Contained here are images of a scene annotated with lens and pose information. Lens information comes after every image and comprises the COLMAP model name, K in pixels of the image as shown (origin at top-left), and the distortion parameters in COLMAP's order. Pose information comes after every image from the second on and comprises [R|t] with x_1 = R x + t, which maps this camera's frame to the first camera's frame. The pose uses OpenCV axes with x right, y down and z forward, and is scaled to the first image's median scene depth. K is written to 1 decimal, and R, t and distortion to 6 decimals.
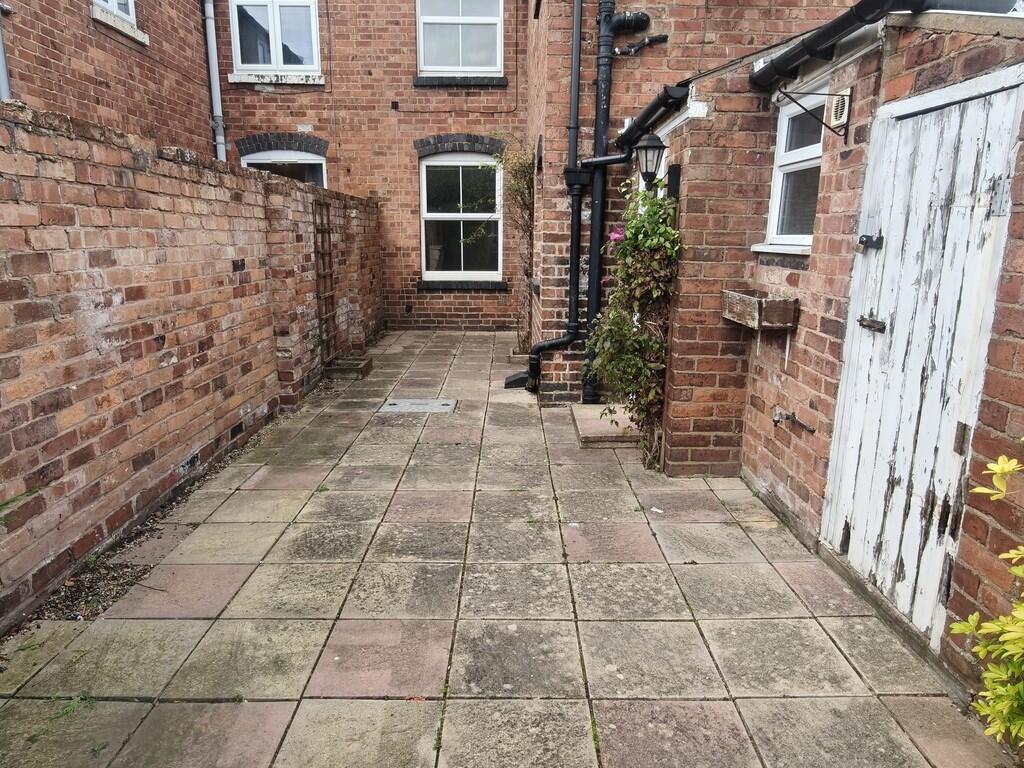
lens RADIAL K [[683.3, 0, 512.6], [0, 683.3, 388.3], [0, 0, 1]] dist [0.010306, 0.000866]
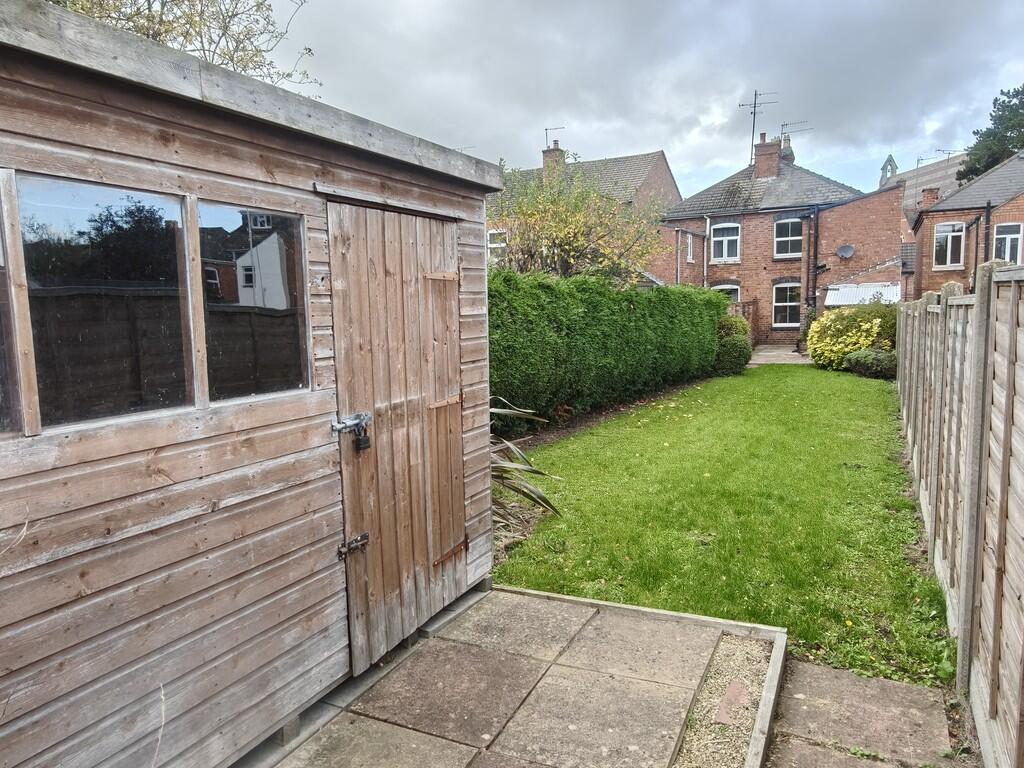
lens RADIAL K [[683.3, 0, 515.6], [0, 683.3, 382.9], [0, 0, 1]] dist [0.010306, 0.000866]
pose [[0.874014, 0.026681, -0.485168, 1.014957], [-0.073476, 0.994267, -0.077685, 1.178401], [0.480314, 0.103546, 0.870963, -6.195112]]
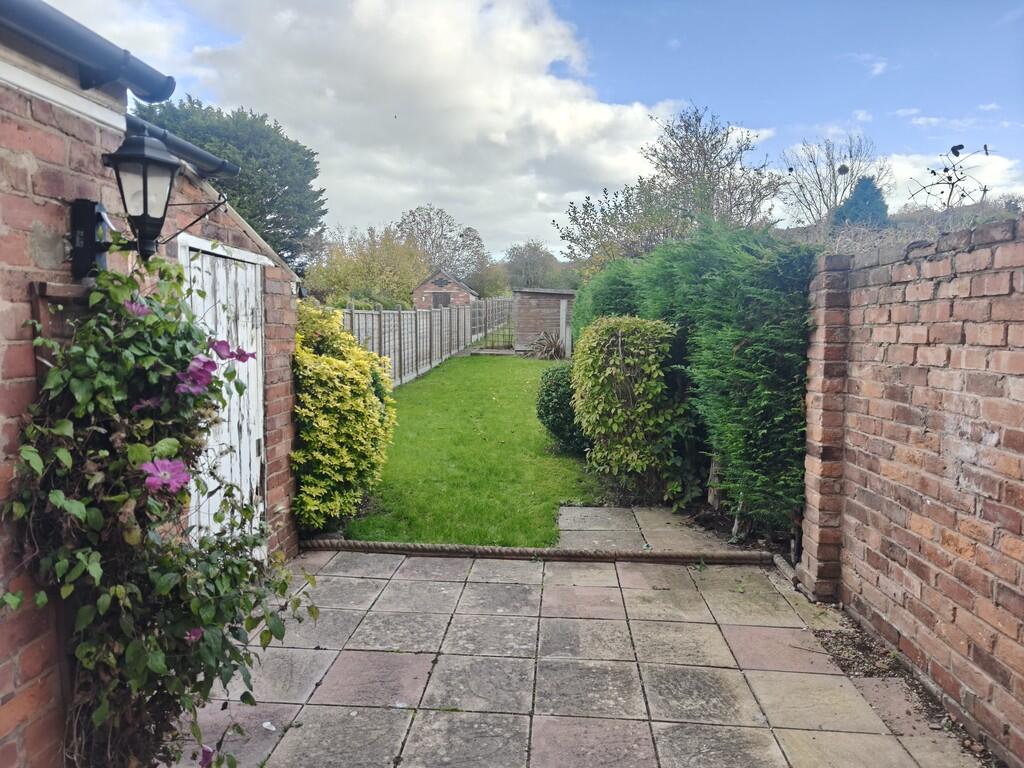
lens RADIAL K [[683.3, 0, 514.6], [0, 683.3, 385.3], [0, 0, 1]] dist [0.010306, 0.000866]
pose [[-0.997307, -0.019353, 0.070744, -0.098805], [0.003007, 0.952959, 0.303084, -0.430309], [-0.073282, 0.302480, -0.950334, 1.789495]]
